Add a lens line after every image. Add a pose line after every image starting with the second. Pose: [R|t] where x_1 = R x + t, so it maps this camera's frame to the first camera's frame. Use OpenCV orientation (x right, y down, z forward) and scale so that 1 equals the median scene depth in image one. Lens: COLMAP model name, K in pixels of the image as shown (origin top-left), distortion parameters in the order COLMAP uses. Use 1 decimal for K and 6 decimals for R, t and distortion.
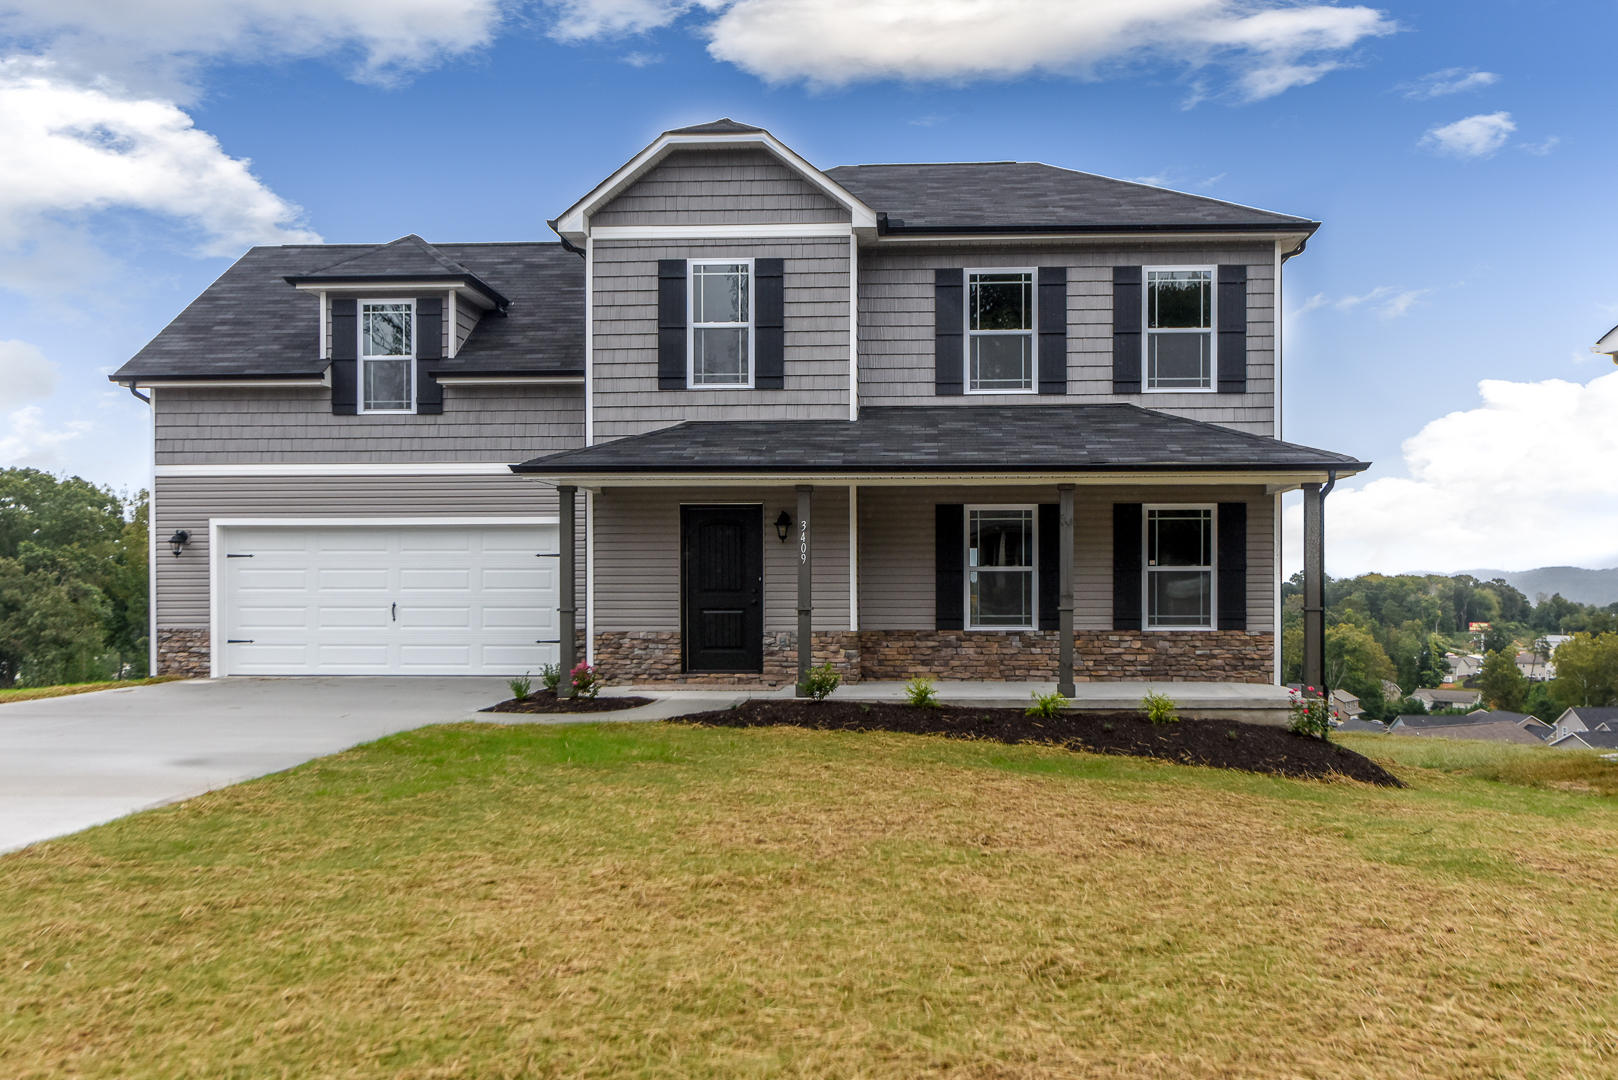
lens RADIAL K [[1118.4, 0, 809.0], [0, 1118.4, 559.7], [0, 0, 1]] dist [-0.002531, -0.000699]
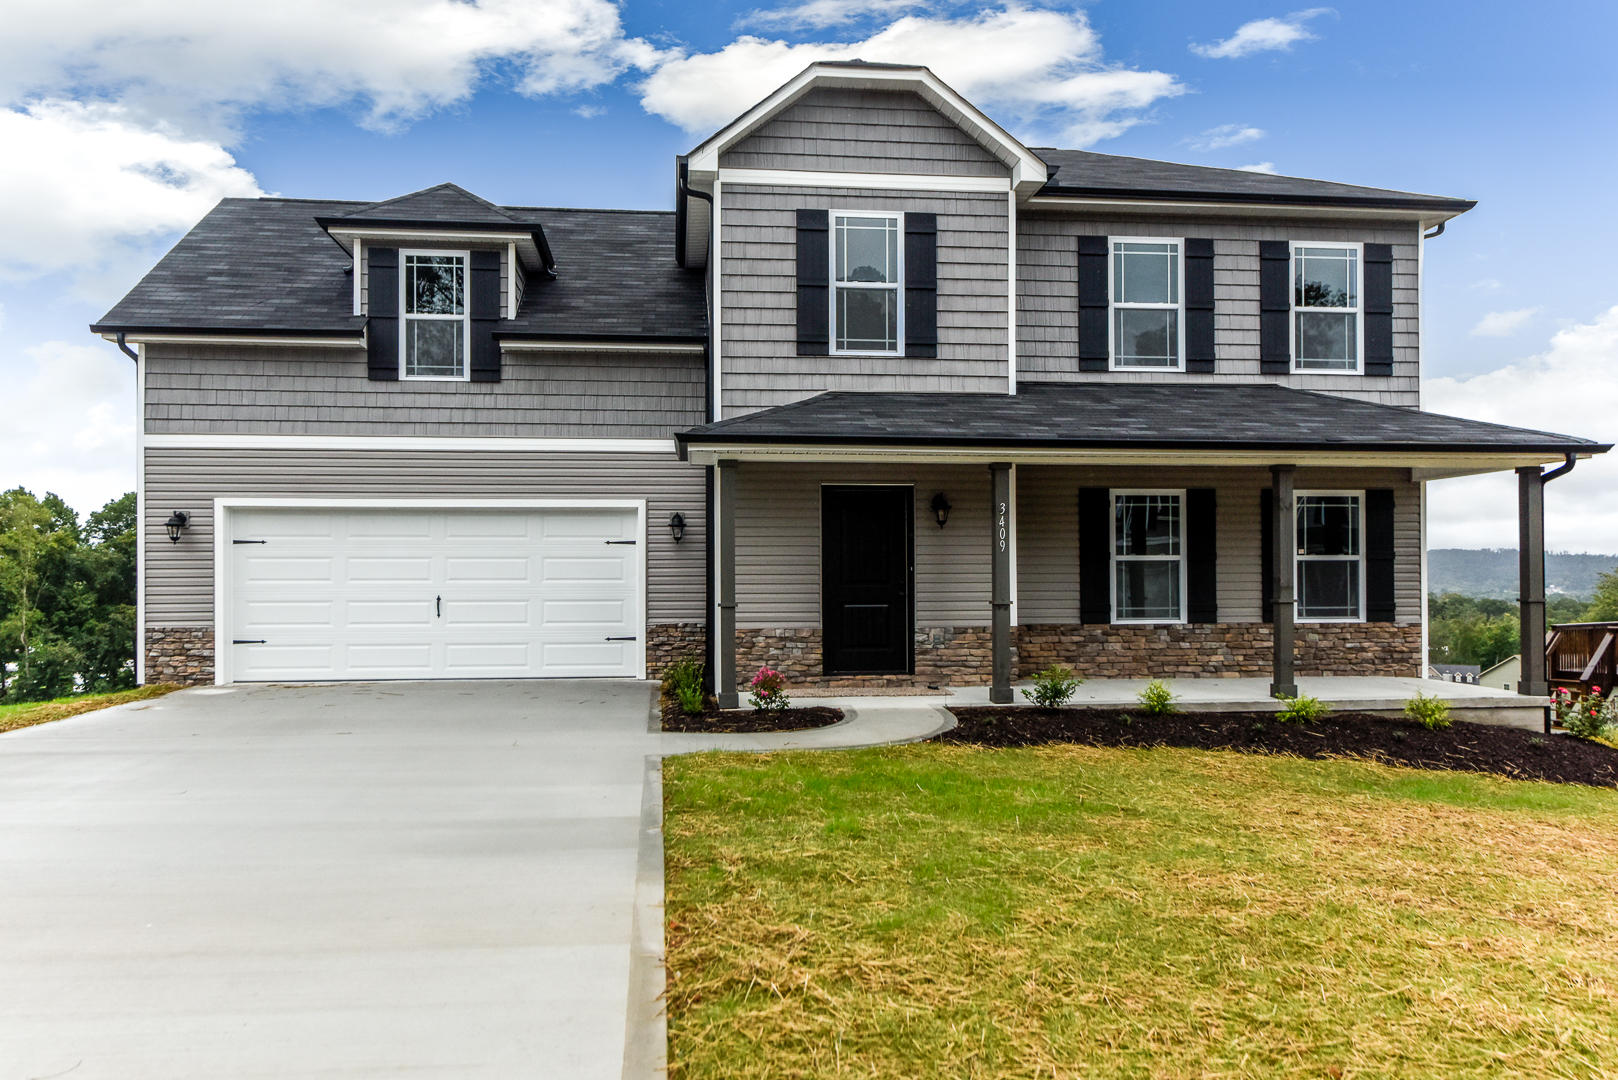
lens RADIAL K [[1026.8, 0, 809.0], [0, 1026.8, 540.0], [0, 0, 1]] dist [0.007820, 0.001075]
pose [[0.990347, 0.003441, 0.138570, -0.229706], [-0.002059, 0.999947, -0.010119, 0.002468], [-0.138598, 0.009736, 0.990301, 0.187732]]
